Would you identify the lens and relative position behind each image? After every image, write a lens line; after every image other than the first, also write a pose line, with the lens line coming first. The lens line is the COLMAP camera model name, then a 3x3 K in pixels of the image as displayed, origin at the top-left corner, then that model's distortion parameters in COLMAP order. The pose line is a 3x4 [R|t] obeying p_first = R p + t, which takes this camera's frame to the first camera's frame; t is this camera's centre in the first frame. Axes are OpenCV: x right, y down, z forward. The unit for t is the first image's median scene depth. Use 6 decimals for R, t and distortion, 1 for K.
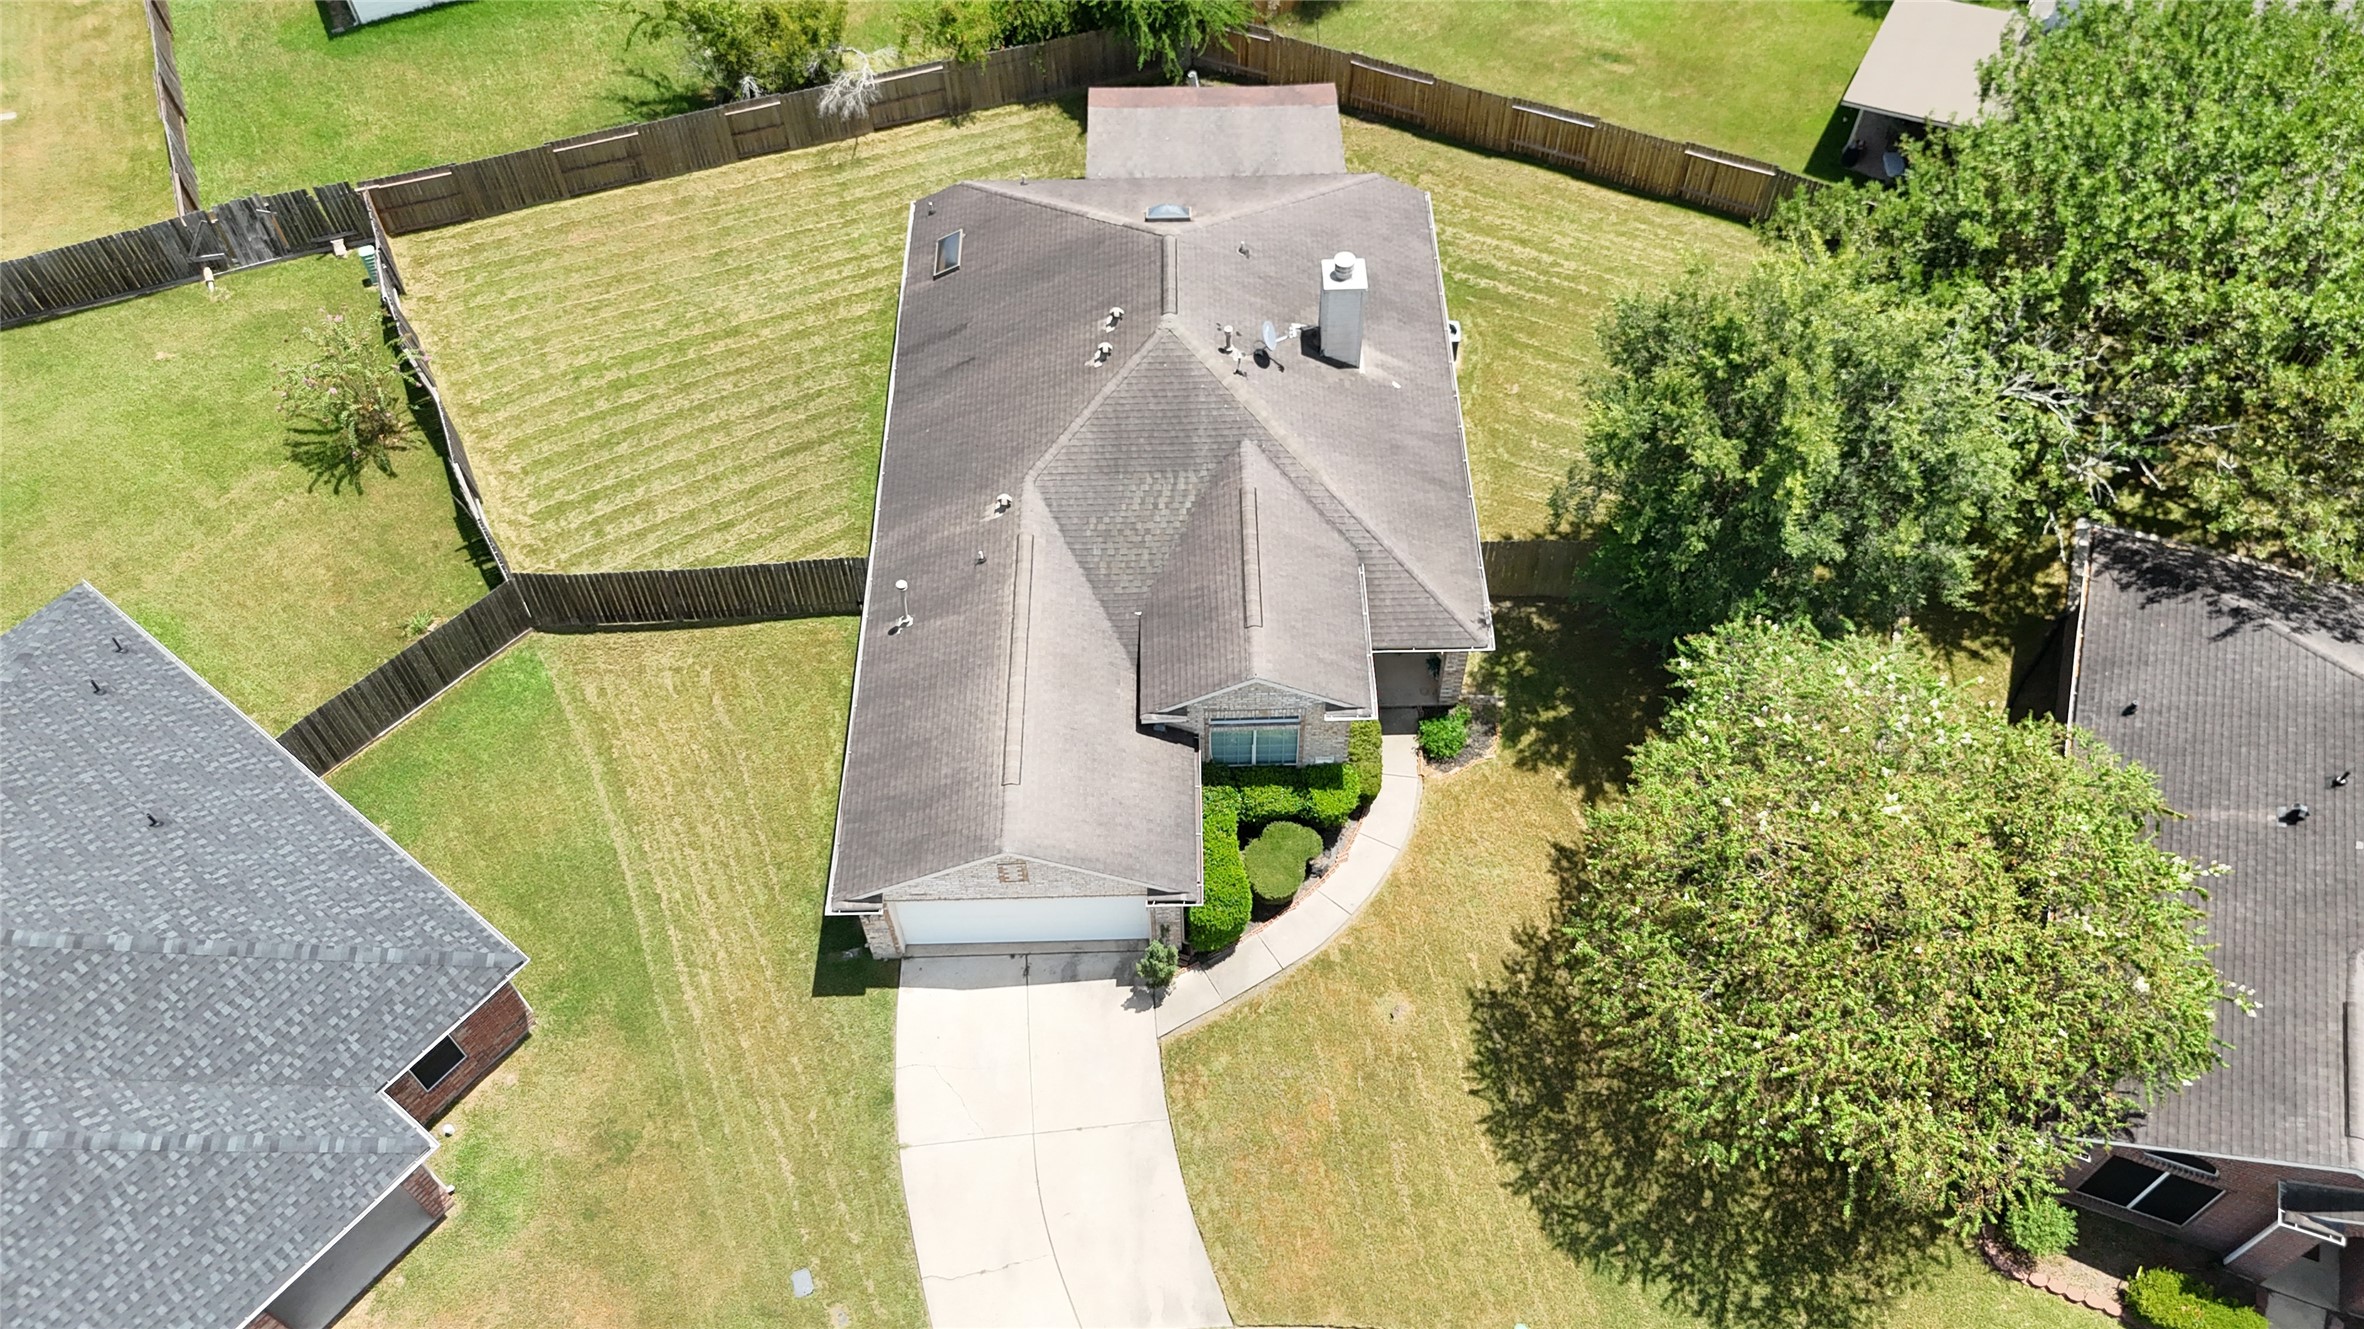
lens RADIAL K [[1791.0, 0, 1178.5], [0, 1791.0, 677.0], [0, 0, 1]] dist [0.068893, -0.094652]
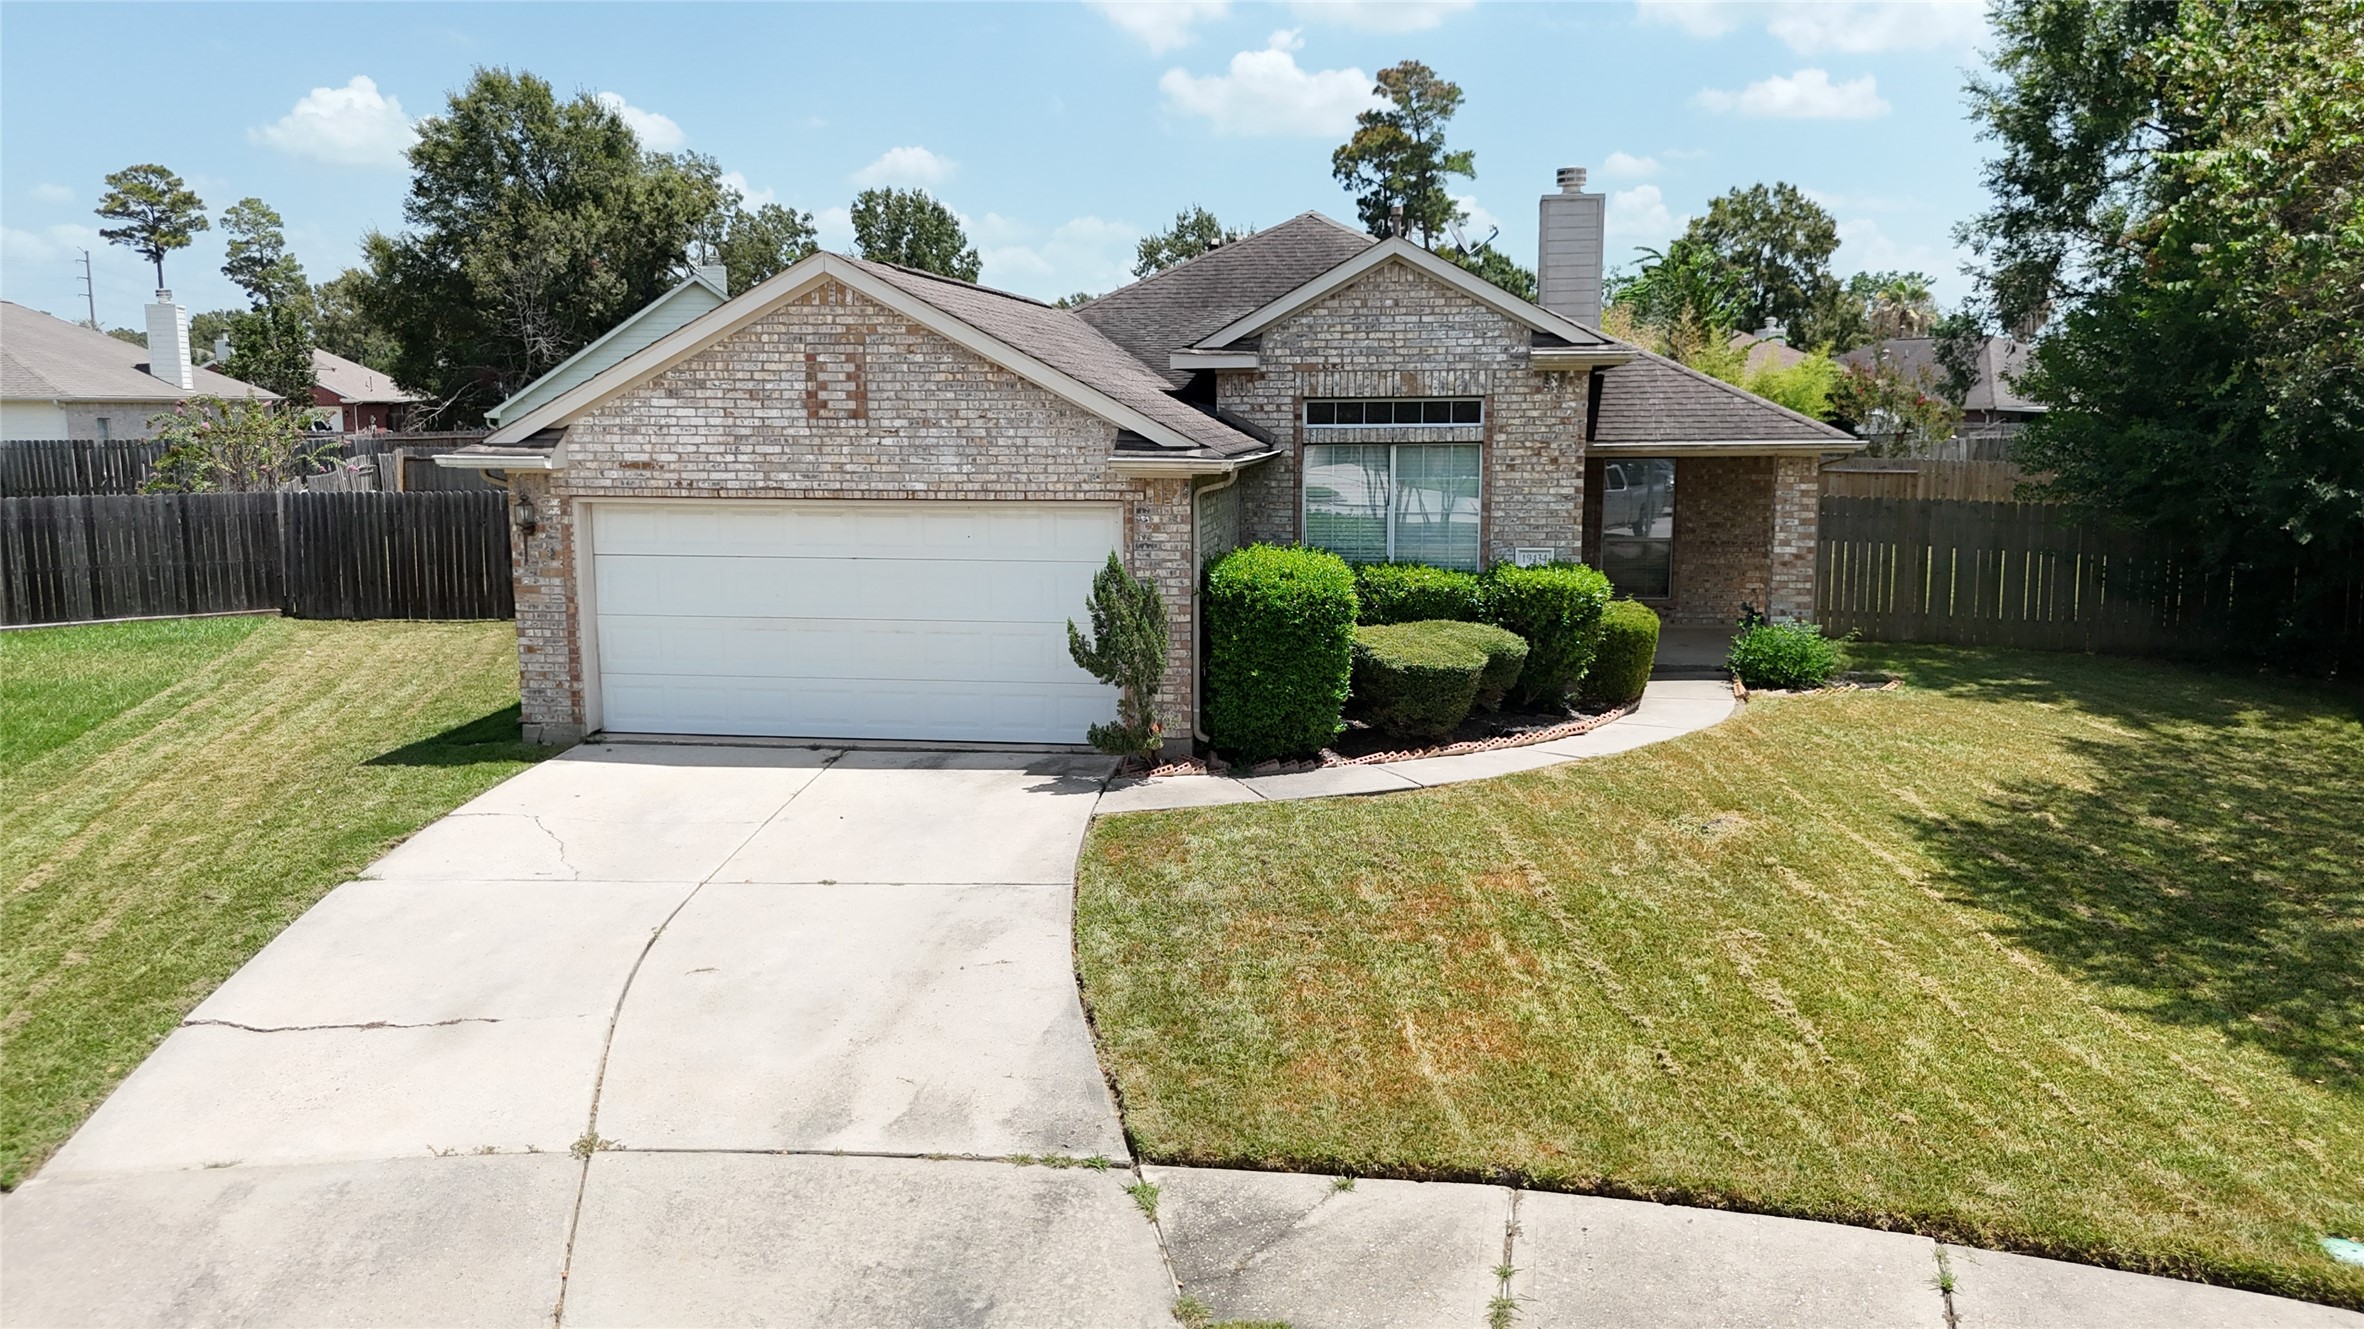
lens RADIAL K [[1791.0, 0, 1178.5], [0, 1791.0, 677.0], [0, 0, 1]] dist [0.068893, -0.094652]
pose [[0.985633, 0.050384, -0.161209, 0.071649], [-0.146934, 0.726466, -0.671310, 0.456404], [0.083290, 0.685353, 0.723433, 0.718422]]
